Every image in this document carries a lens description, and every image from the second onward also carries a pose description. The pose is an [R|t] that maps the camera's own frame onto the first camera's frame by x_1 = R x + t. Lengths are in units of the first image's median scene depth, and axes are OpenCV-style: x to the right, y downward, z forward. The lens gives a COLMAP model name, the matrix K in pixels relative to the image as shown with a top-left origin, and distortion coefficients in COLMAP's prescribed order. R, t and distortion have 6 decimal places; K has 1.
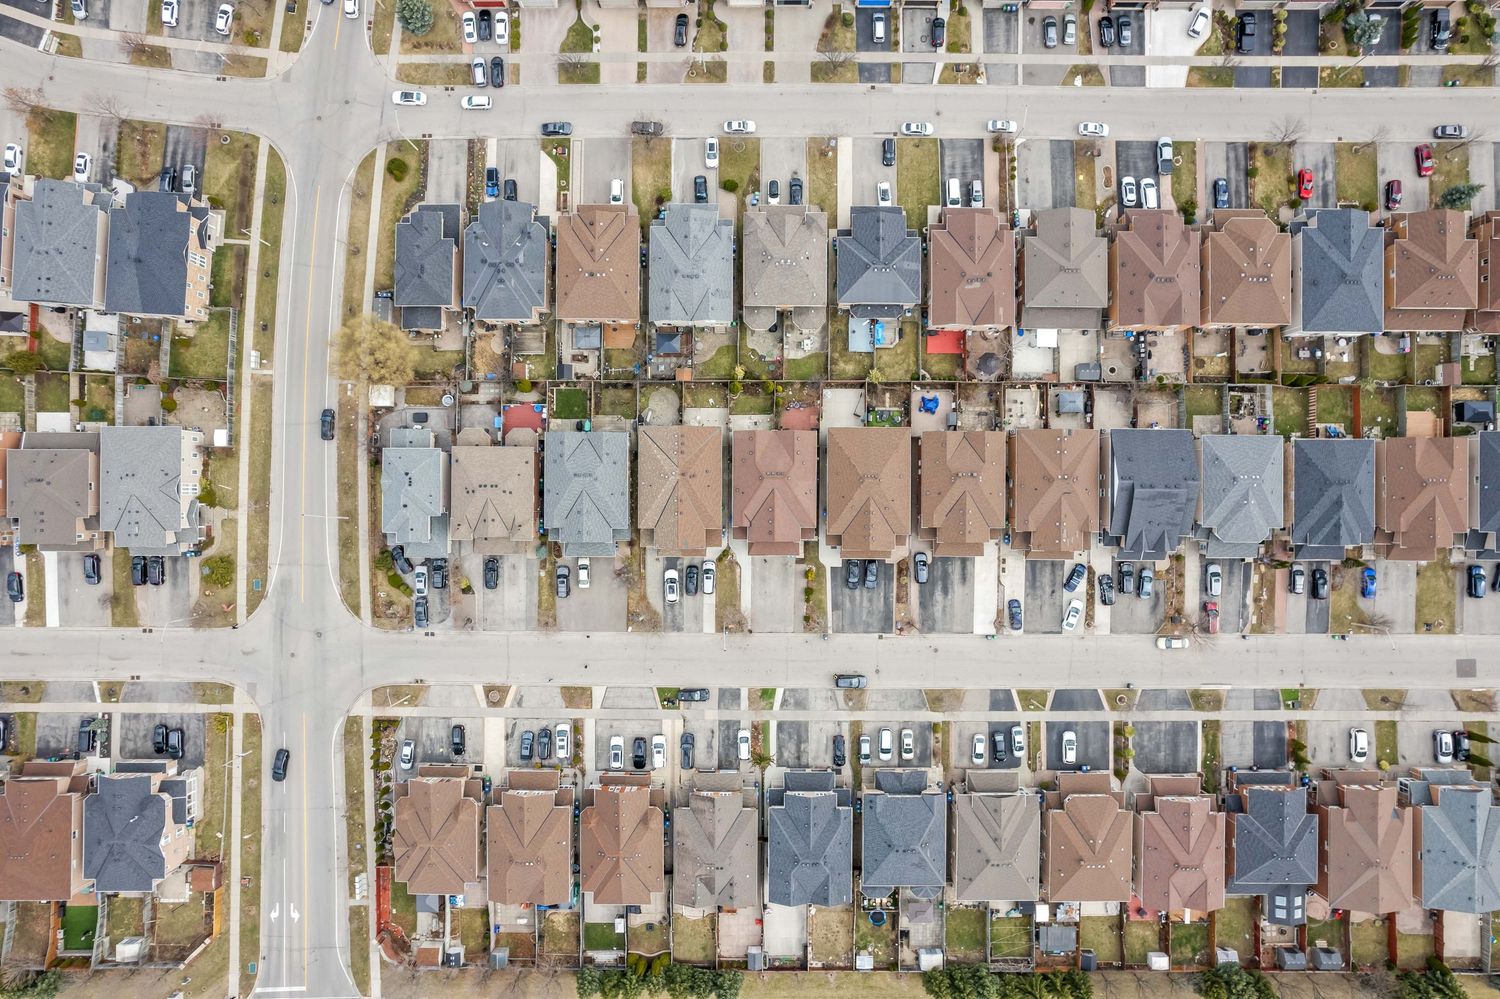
lens RADIAL K [[1056.8, 0, 745.9], [0, 1056.8, 498.4], [0, 0, 1]] dist [-0.074811, 0.063426]
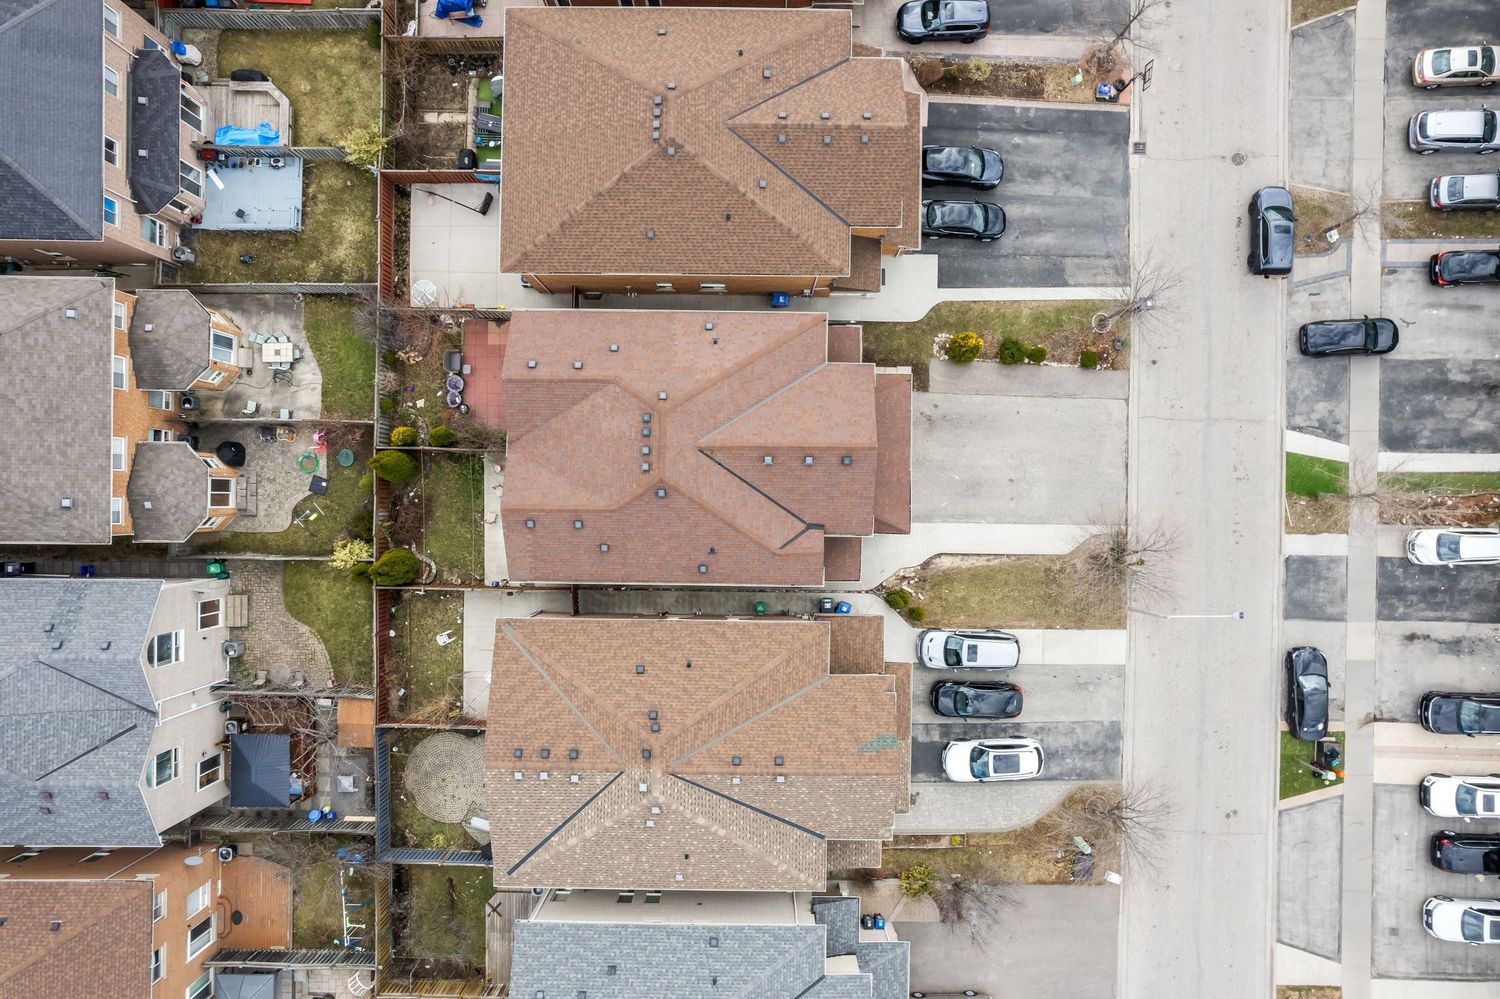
lens RADIAL K [[1056.8, 0, 753.9], [0, 1056.8, 505.9], [0, 0, 1]] dist [-0.074811, 0.063426]
pose [[0.006187, -0.999961, 0.006344, 0.007956], [0.999966, 0.006221, 0.005350, 0.004719], [-0.005389, 0.006311, 0.999966, 0.665327]]
